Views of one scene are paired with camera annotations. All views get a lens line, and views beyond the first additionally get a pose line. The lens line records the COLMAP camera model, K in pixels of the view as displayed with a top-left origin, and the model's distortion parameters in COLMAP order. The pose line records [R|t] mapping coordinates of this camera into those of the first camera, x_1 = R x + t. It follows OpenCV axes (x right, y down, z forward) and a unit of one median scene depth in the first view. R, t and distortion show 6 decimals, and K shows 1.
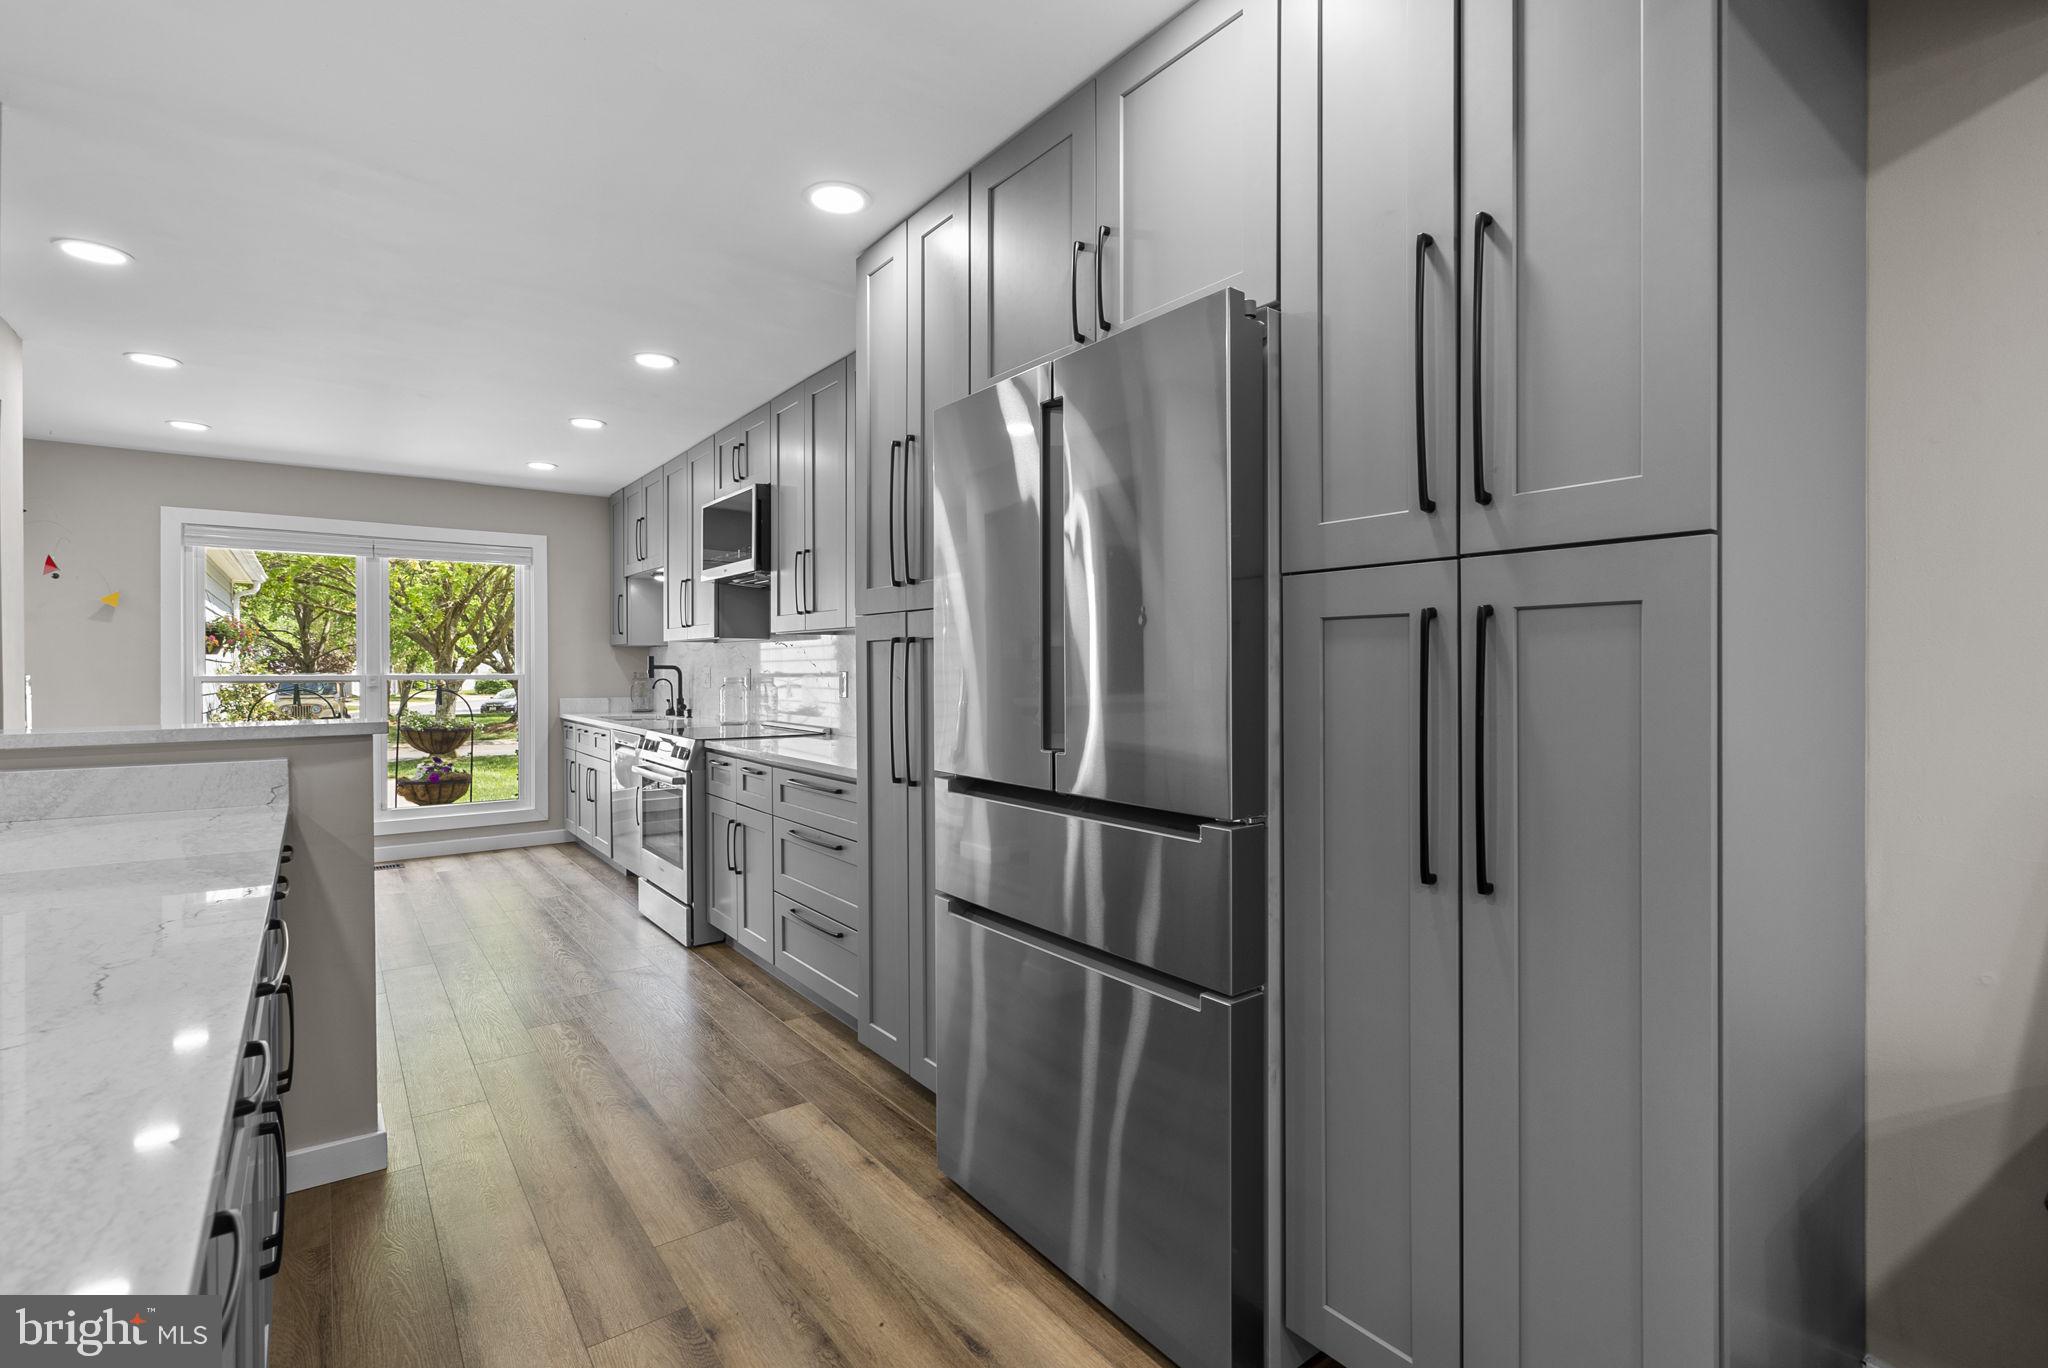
lens RADIAL K [[917.5, 0, 1031.3], [0, 917.5, 675.2], [0, 0, 1]] dist [-0.001540, -0.000287]
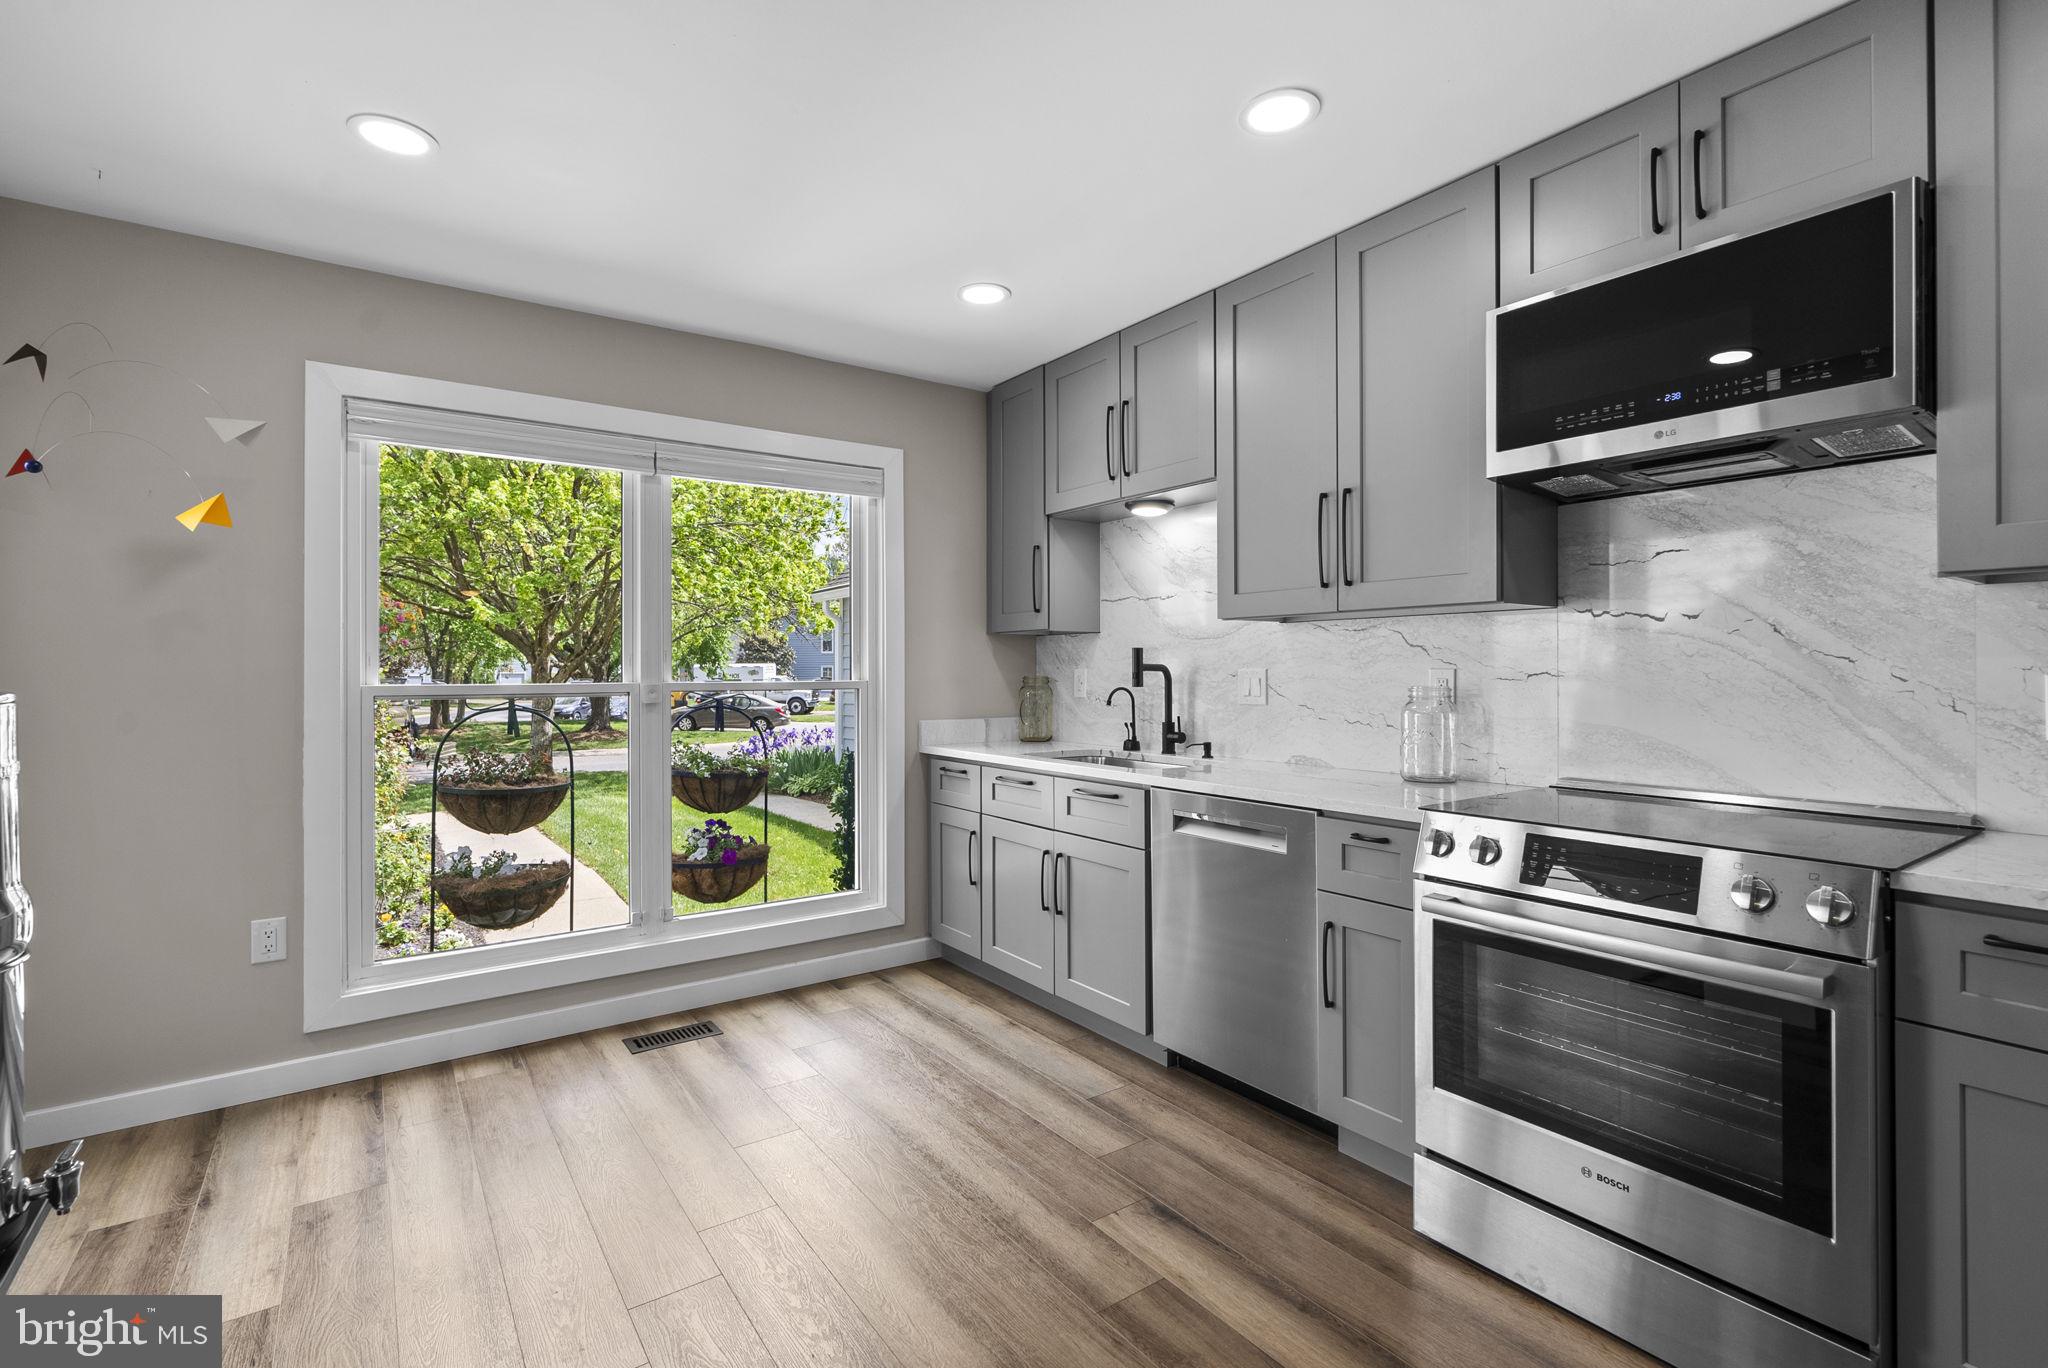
lens RADIAL K [[923.6, 0, 1066.1], [0, 923.6, 678.3], [0, 0, 1]] dist [-0.031492, -0.000091]
pose [[0.999991, -0.002743, -0.003231, -0.426384], [0.002742, 0.999996, -0.000535, -0.002050], [0.003233, 0.000526, 0.999995, 0.404030]]
